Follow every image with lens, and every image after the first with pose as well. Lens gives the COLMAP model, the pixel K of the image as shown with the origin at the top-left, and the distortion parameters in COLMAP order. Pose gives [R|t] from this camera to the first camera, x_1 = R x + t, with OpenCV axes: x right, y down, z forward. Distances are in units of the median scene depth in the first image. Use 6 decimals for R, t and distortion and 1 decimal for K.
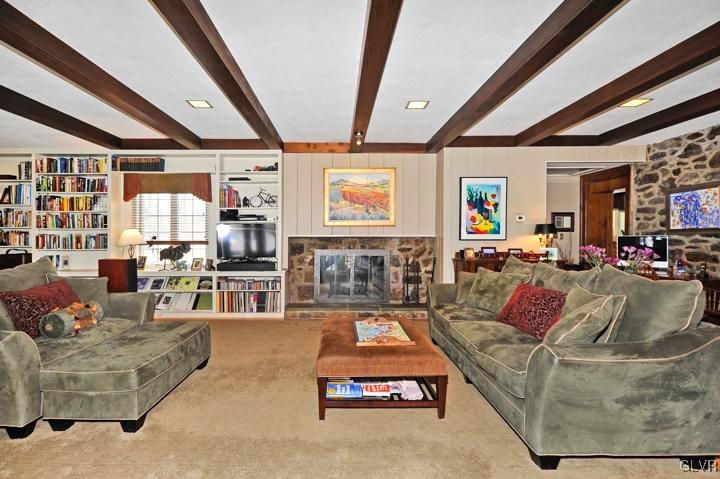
lens RADIAL K [[352.1, 0, 357.6], [0, 352.1, 241.1], [0, 0, 1]] dist [-0.001975, 0.000097]
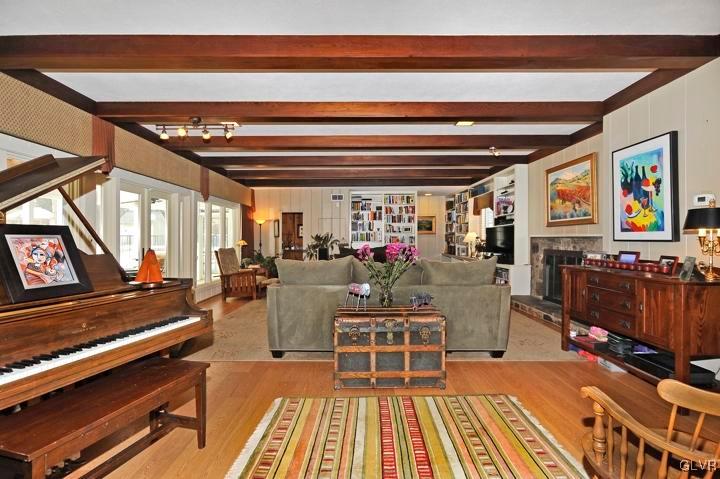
lens RADIAL K [[352.1, 0, 359.5], [0, 352.1, 237.8], [0, 0, 1]] dist [-0.001975, 0.000097]
pose [[-0.015499, -0.000822, -0.999880, 1.004893], [-0.018570, 0.999827, -0.000534, 0.001373], [0.999707, 0.018559, -0.015512, 0.500549]]
